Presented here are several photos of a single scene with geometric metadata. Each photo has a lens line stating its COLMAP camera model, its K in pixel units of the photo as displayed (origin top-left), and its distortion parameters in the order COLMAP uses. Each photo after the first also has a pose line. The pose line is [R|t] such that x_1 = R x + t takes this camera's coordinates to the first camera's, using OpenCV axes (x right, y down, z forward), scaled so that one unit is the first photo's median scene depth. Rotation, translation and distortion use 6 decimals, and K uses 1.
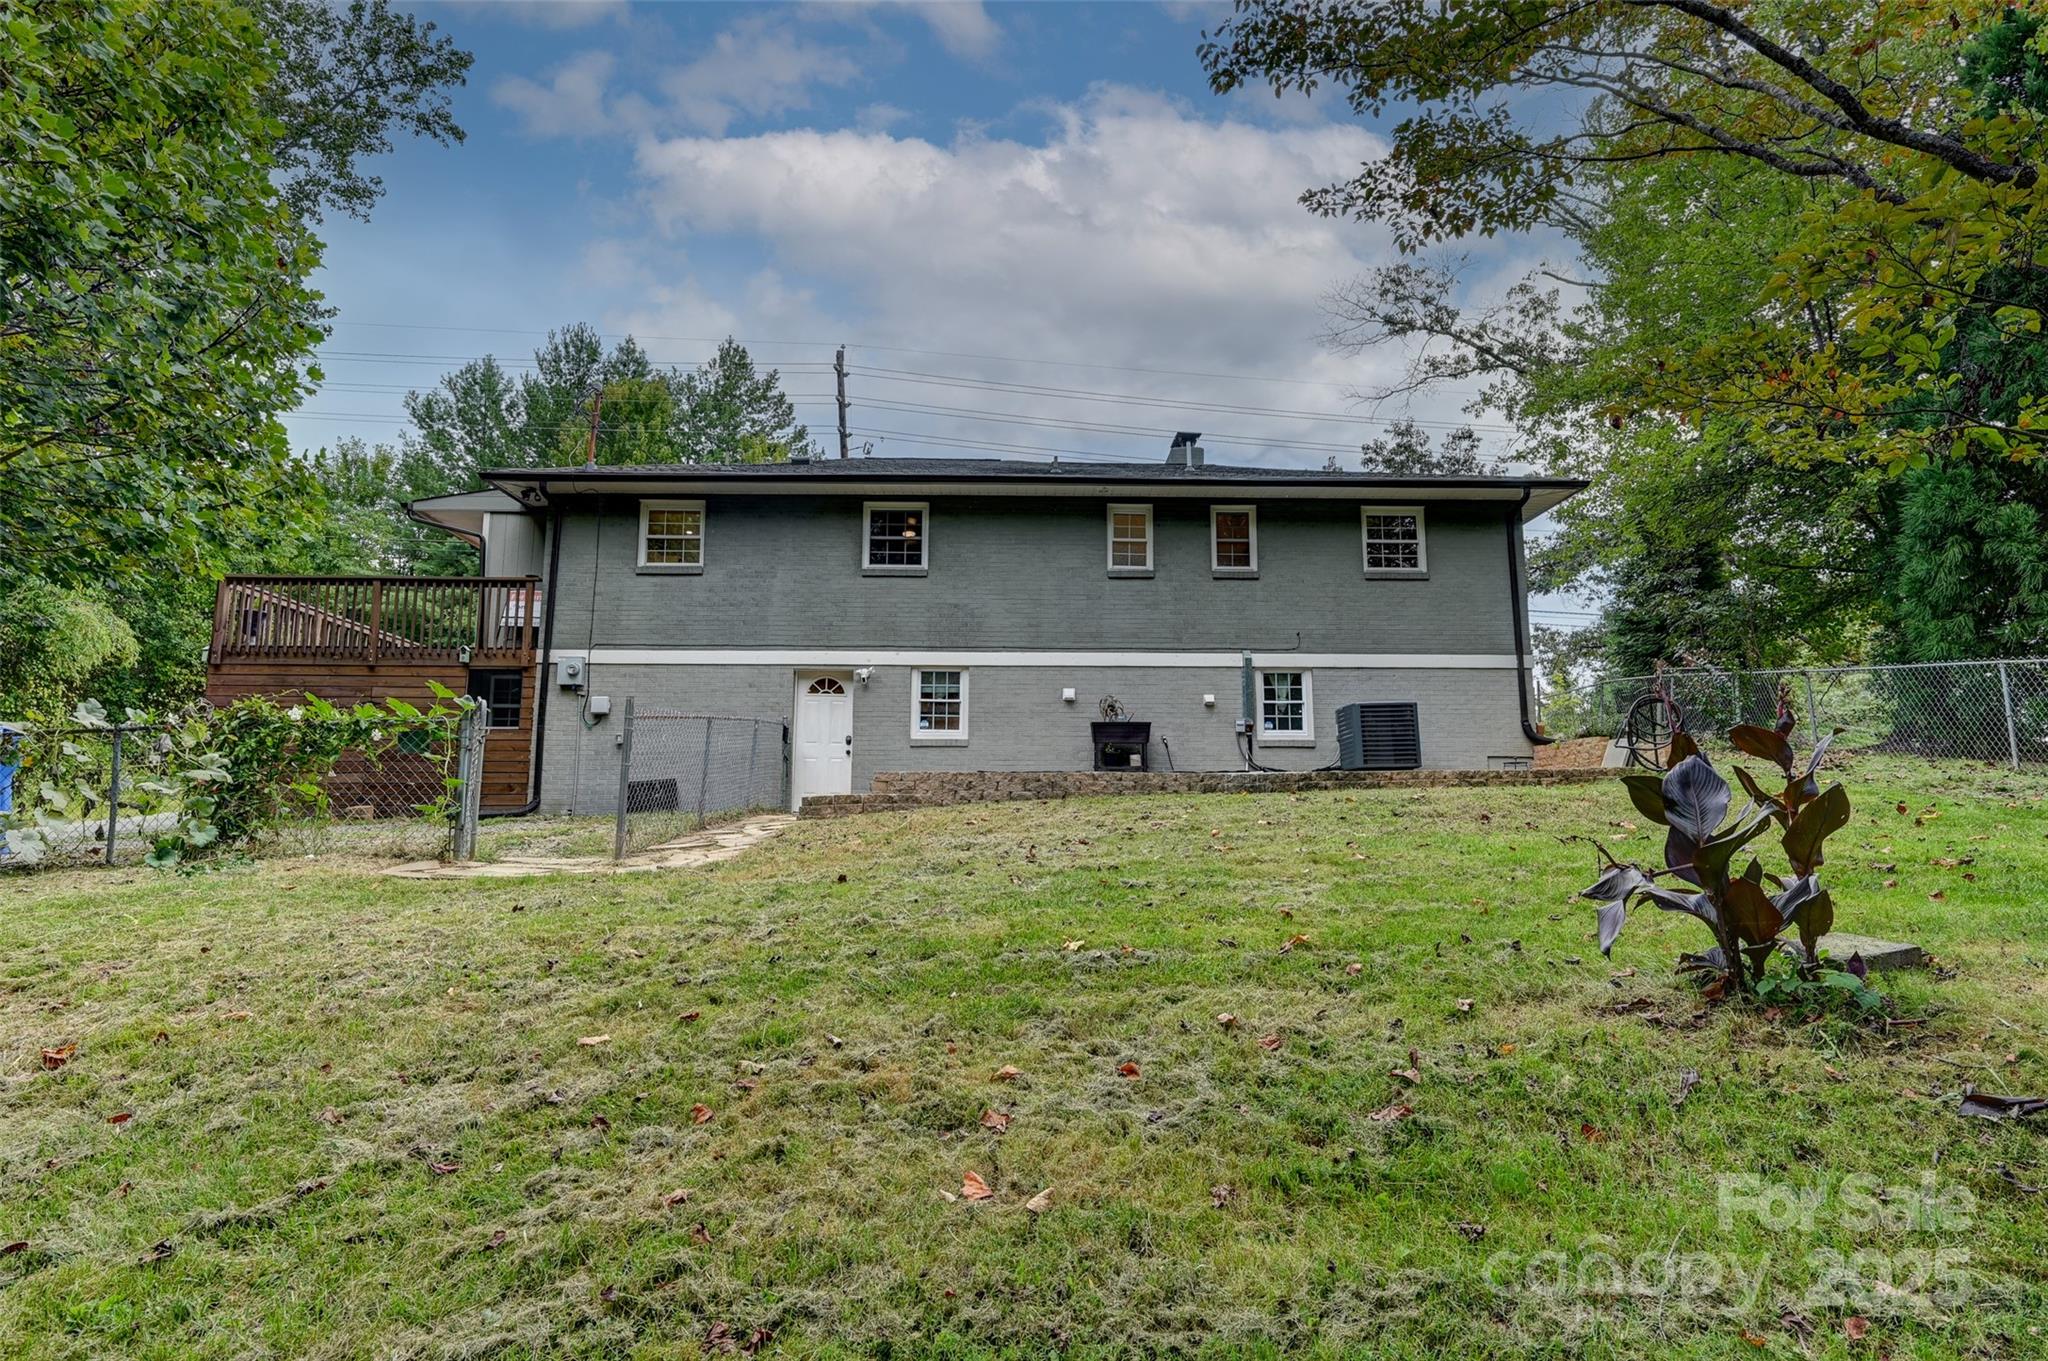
lens RADIAL K [[1096.1, 0, 1026.5], [0, 1096.1, 679.2], [0, 0, 1]] dist [-0.004187, -0.000321]
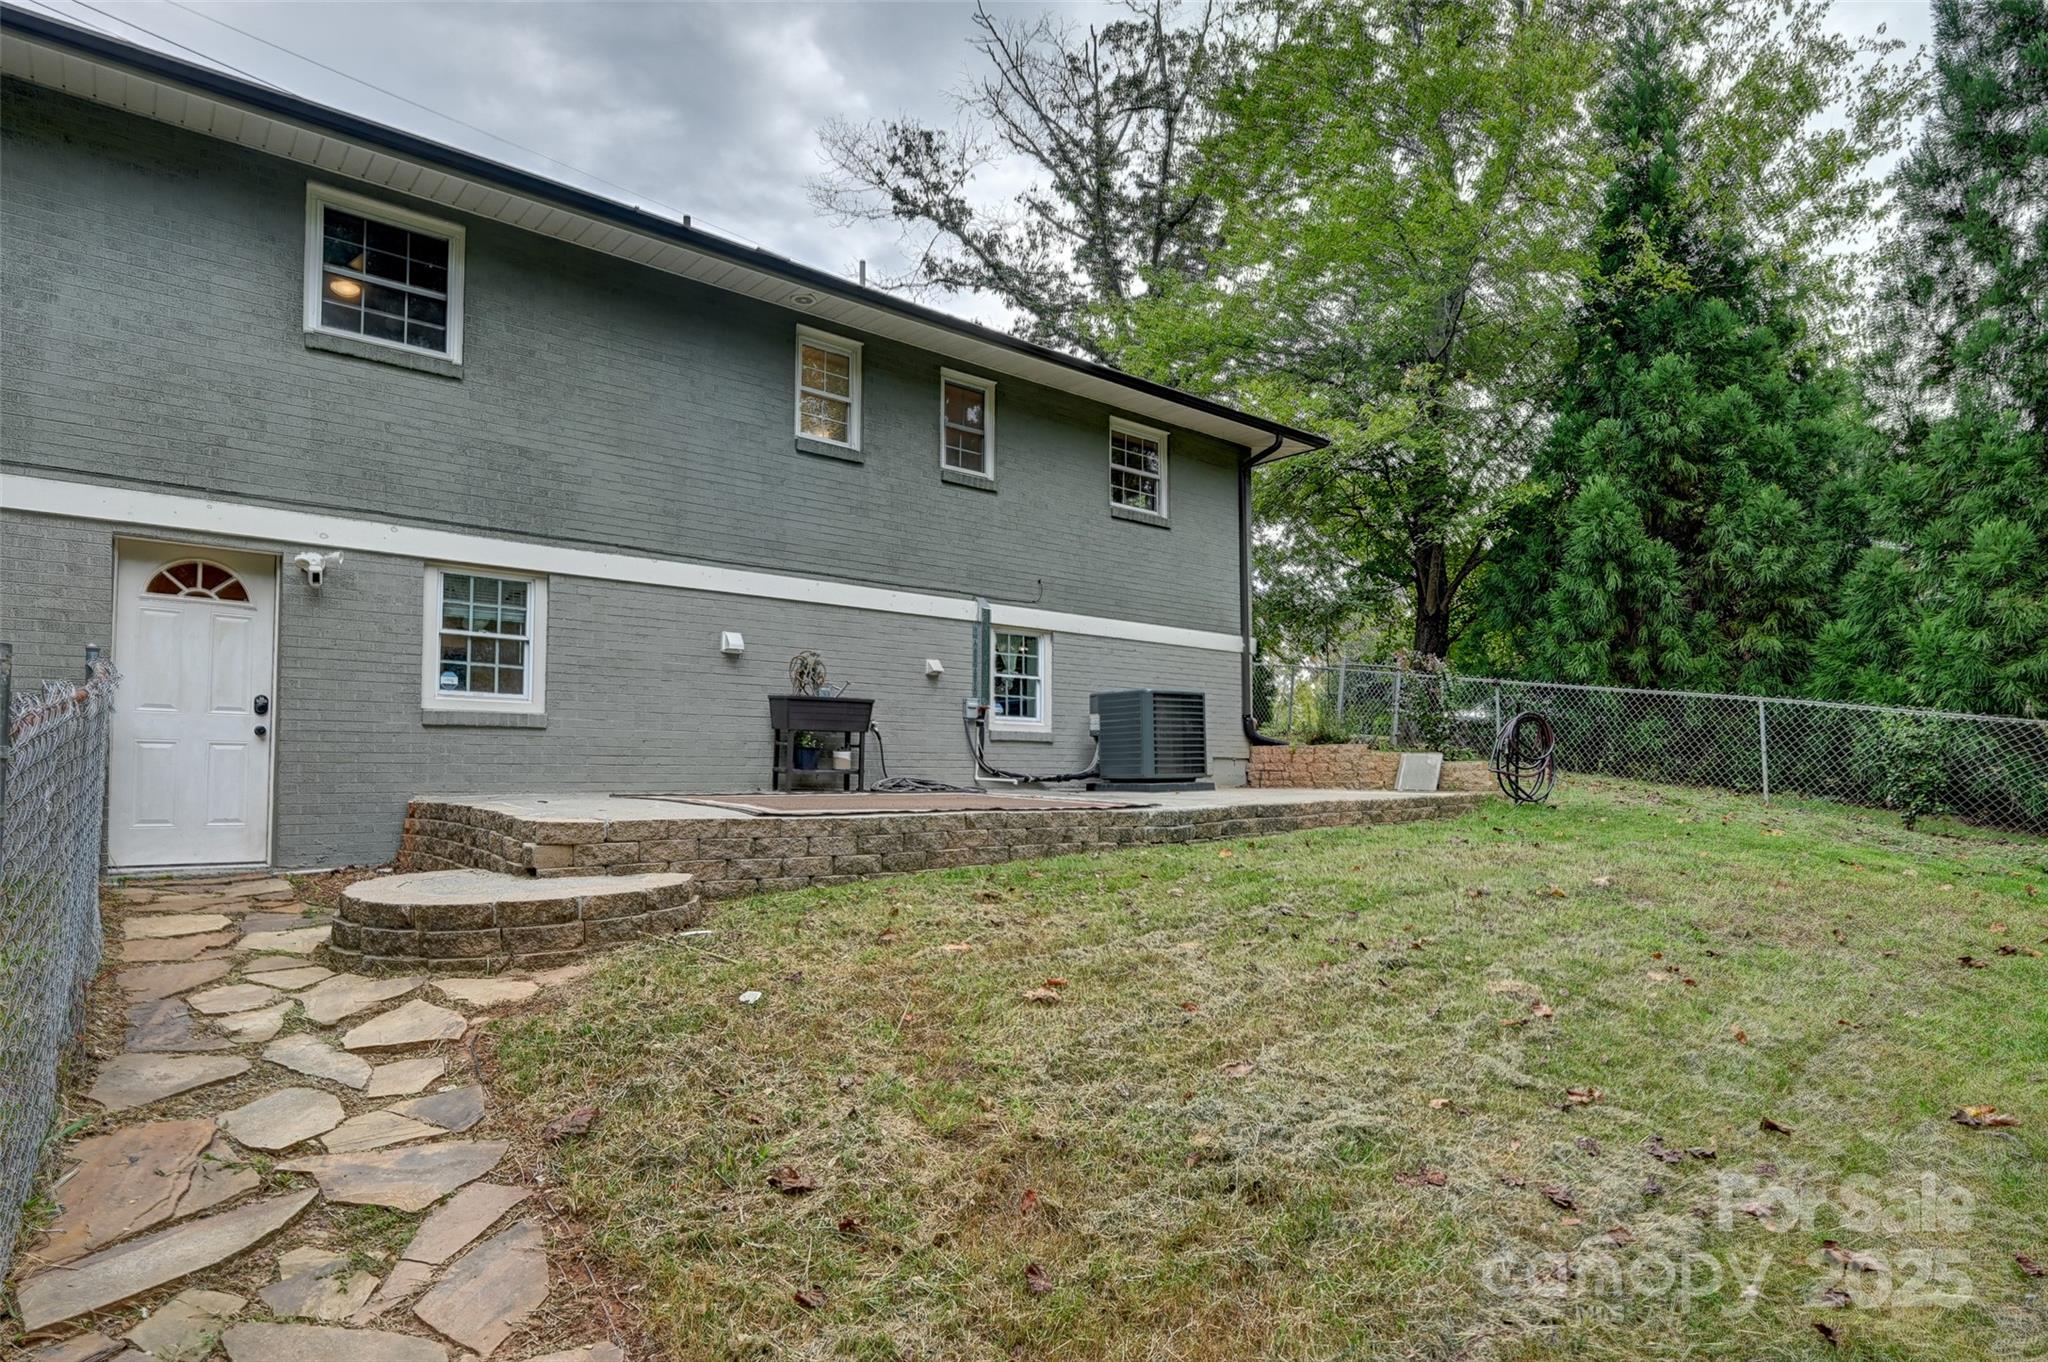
lens RADIAL K [[1096.1, 0, 1005.1], [0, 1096.1, 736.0], [0, 0, 1]] dist [-0.004187, -0.000321]
pose [[0.775978, 0.021405, 0.630397, -0.210428], [-0.096106, 0.991767, 0.084625, -0.000161], [-0.623396, -0.126252, 0.771646, 0.454640]]
